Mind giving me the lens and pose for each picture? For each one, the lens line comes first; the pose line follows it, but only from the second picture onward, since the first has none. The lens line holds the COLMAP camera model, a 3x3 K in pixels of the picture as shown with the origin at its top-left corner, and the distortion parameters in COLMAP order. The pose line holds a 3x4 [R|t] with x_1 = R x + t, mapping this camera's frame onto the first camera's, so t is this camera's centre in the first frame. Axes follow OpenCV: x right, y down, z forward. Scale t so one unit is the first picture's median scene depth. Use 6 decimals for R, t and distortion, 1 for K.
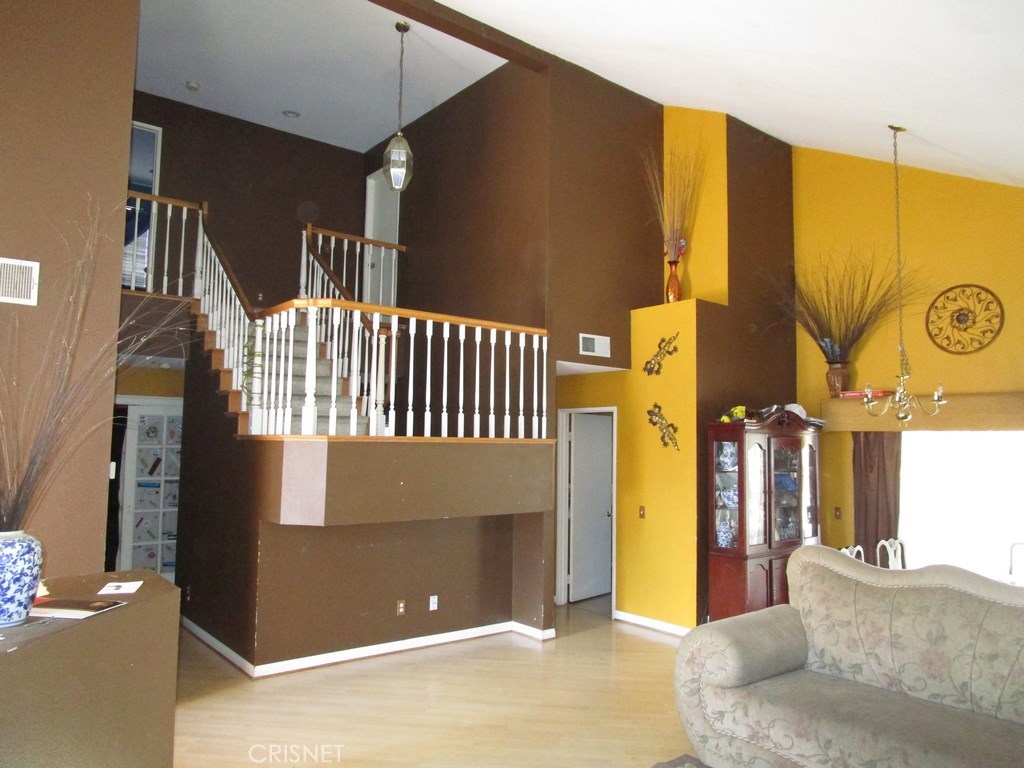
lens RADIAL K [[727.2, 0, 512.0], [0, 727.2, 384.0], [0, 0, 1]] dist [-0.029362, 0.006108]
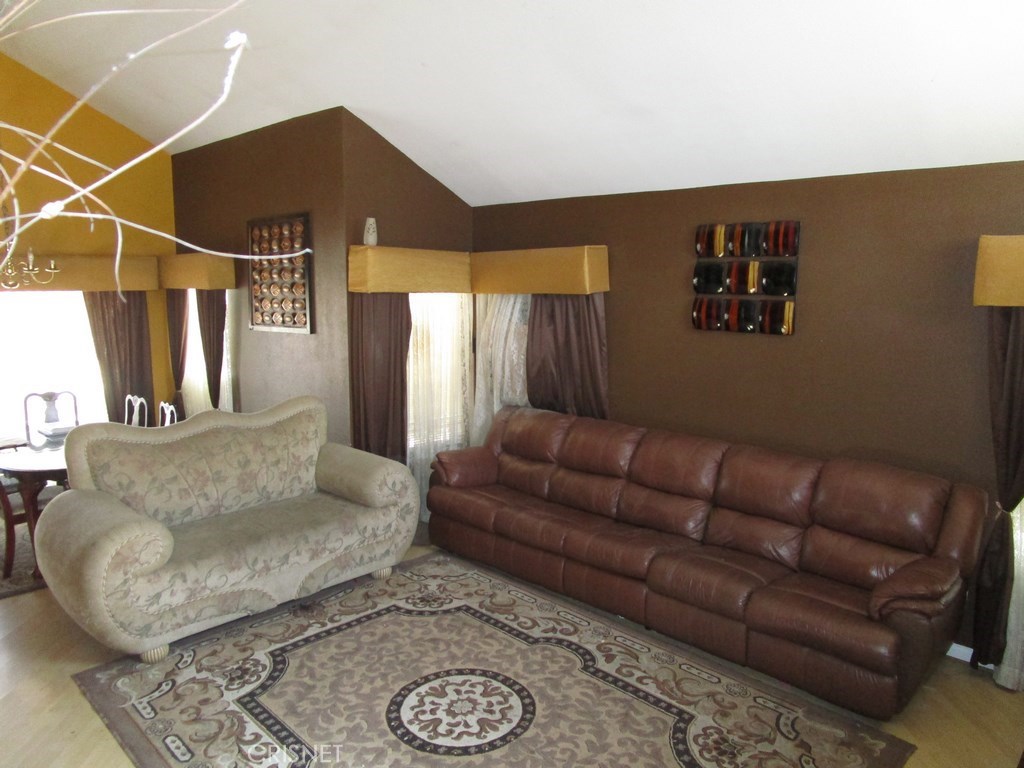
lens RADIAL K [[727.2, 0, 512.0], [0, 727.2, 384.0], [0, 0, 1]] dist [-0.029362, 0.006108]
pose [[-0.123590, -0.157087, 0.979821, -0.405425], [-0.084466, 0.985473, 0.147339, -0.016934], [-0.988732, -0.064552, -0.135063, 0.370141]]
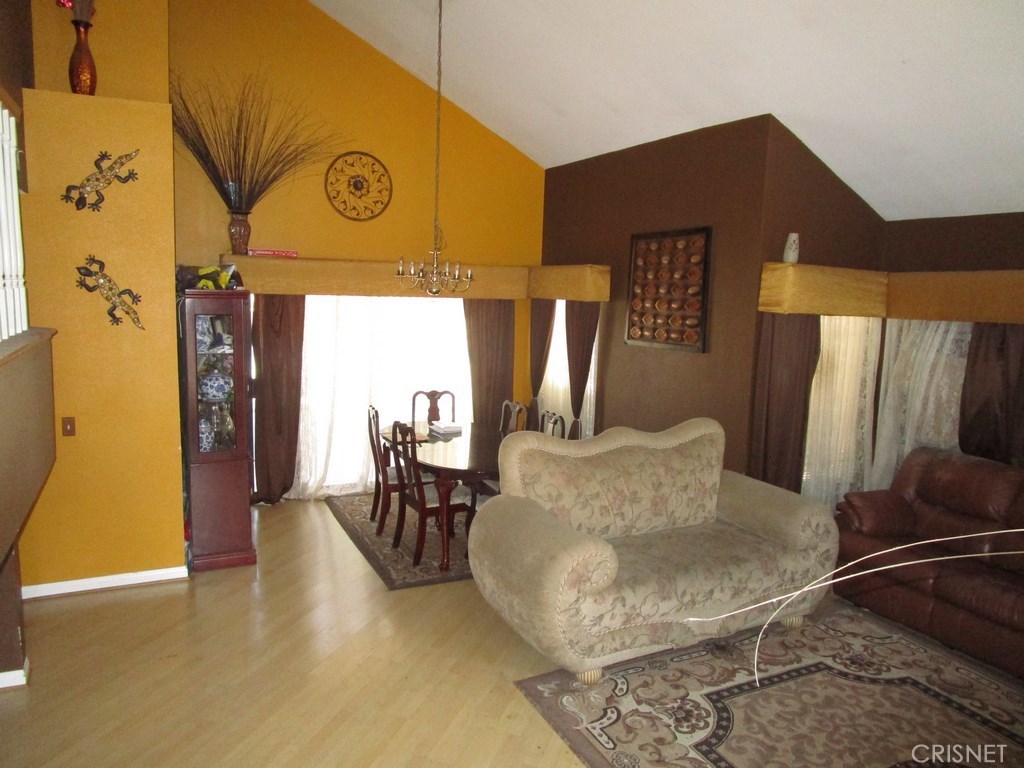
lens RADIAL K [[727.2, 0, 512.0], [0, 727.2, 384.0], [0, 0, 1]] dist [-0.029362, 0.006108]
pose [[0.215145, -0.140818, 0.966376, -0.371471], [-0.105813, 0.980362, 0.166413, -0.008062], [-0.970833, -0.138058, 0.196020, 0.541256]]
